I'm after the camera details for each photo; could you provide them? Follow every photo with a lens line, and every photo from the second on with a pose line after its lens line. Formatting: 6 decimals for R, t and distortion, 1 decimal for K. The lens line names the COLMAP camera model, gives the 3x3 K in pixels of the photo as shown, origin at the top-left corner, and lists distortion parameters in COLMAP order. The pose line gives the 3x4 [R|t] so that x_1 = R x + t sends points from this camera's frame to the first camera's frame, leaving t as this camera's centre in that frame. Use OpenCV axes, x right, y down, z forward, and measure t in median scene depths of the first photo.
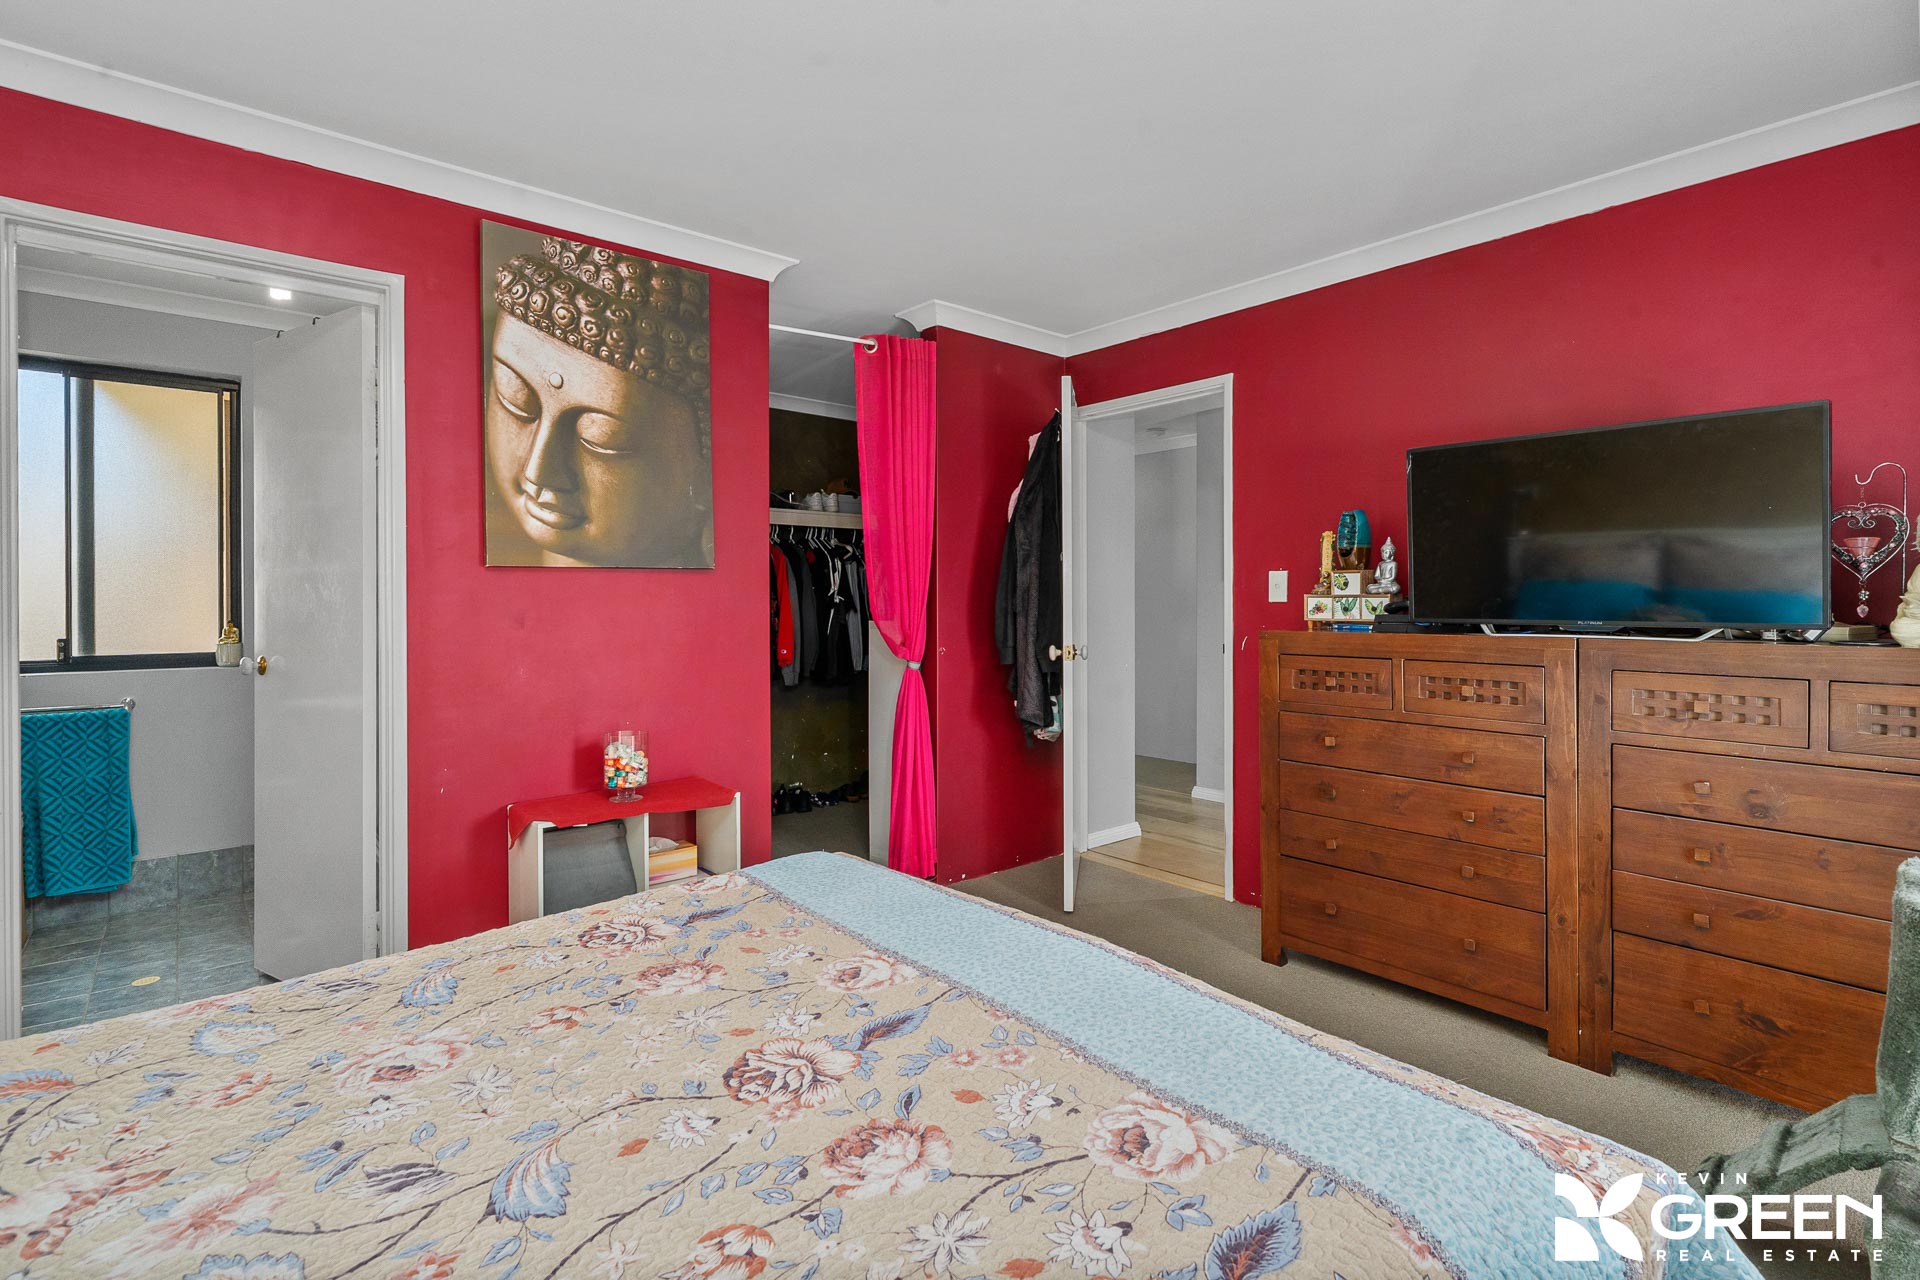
lens RADIAL K [[905.8, 0, 961.3], [0, 905.8, 611.9], [0, 0, 1]] dist [-0.000883, -0.000343]
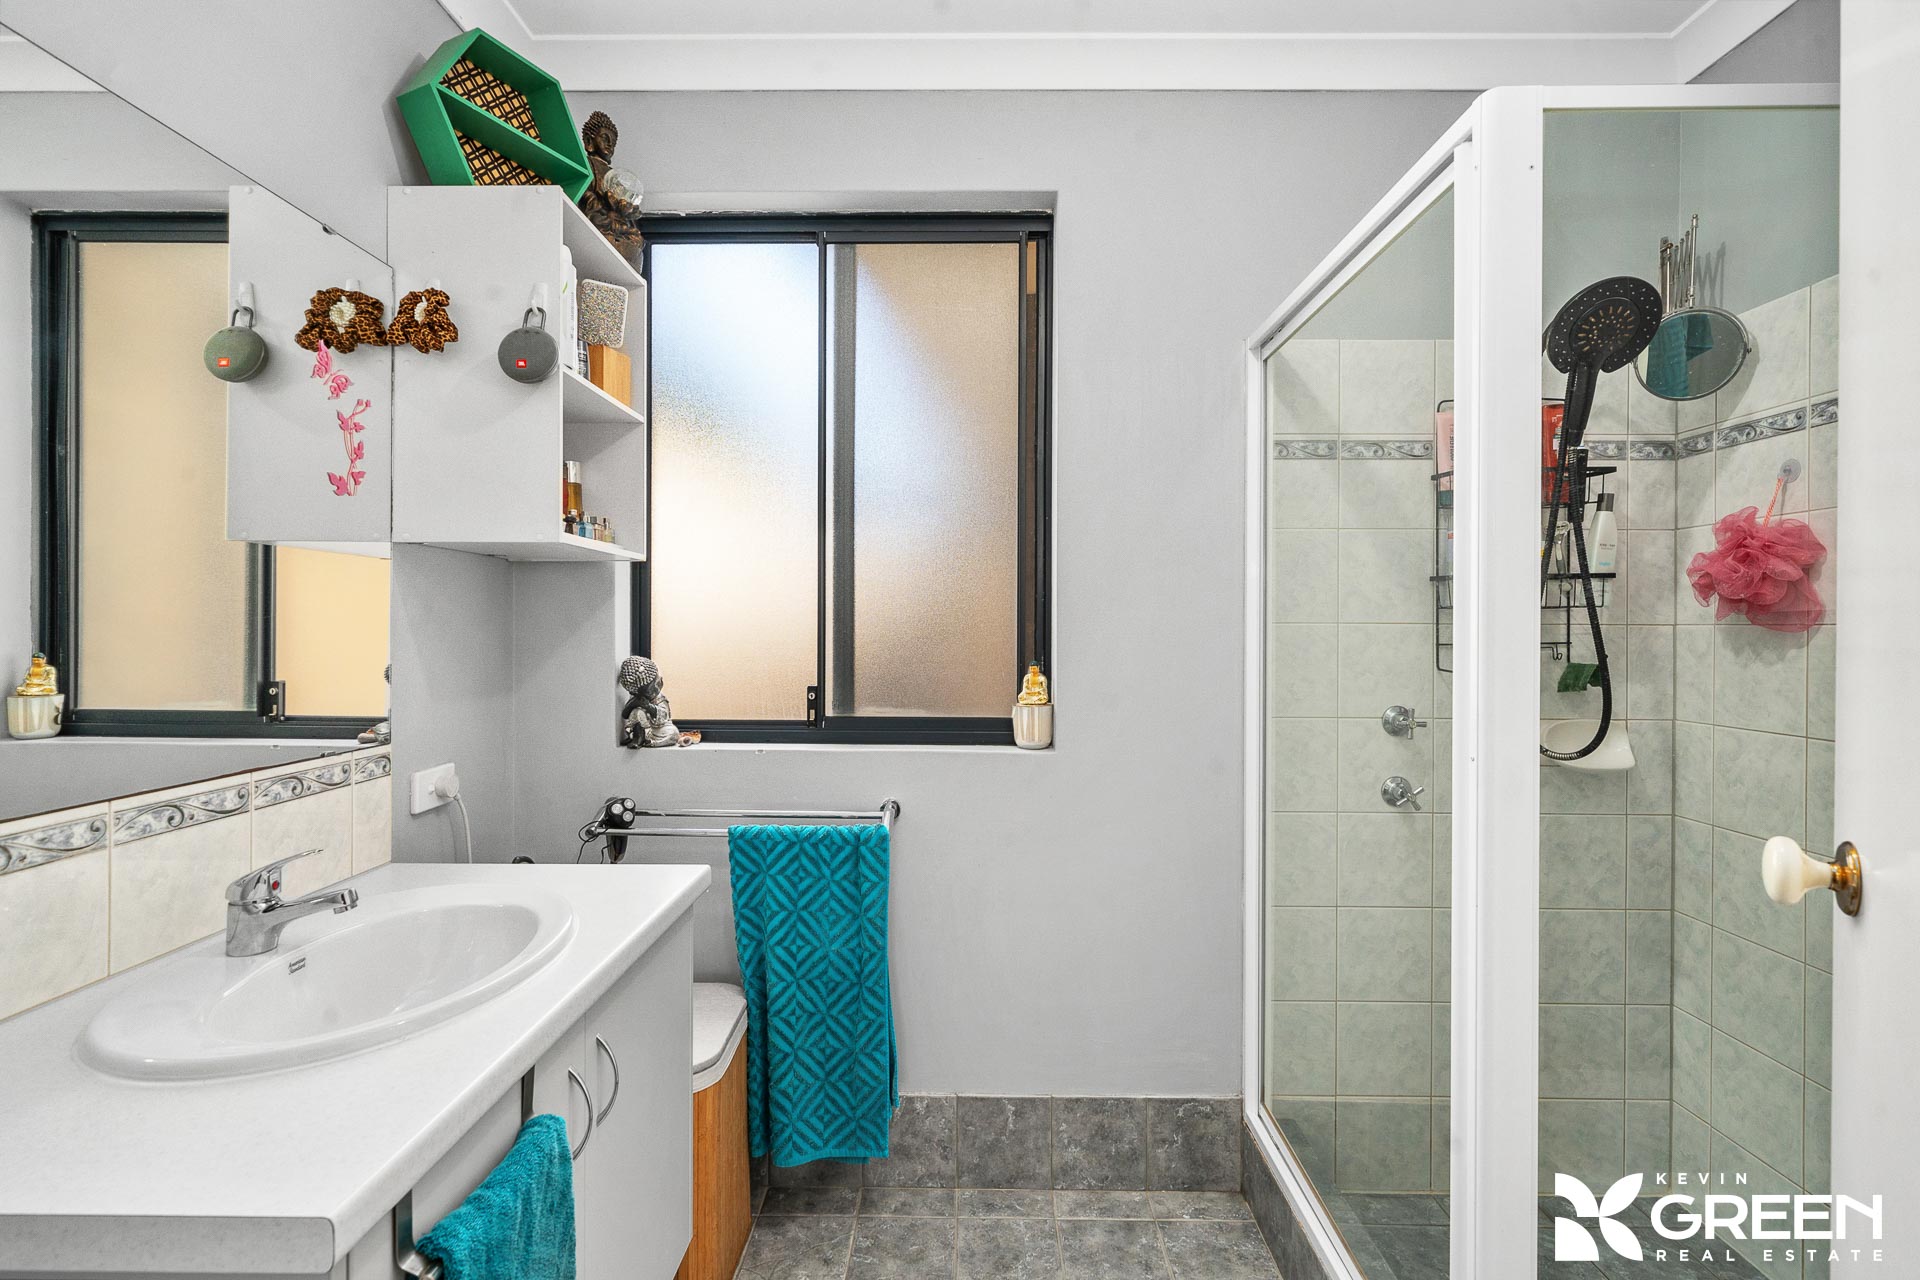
lens RADIAL K [[905.8, 0, 961.3], [0, 905.8, 611.9], [0, 0, 1]] dist [-0.000883, -0.000343]
pose [[0.744082, 0.000792, -0.668088, -0.534377], [-0.007419, 0.999947, -0.007077, -0.015527], [0.668047, 0.010223, 0.744049, 0.633397]]
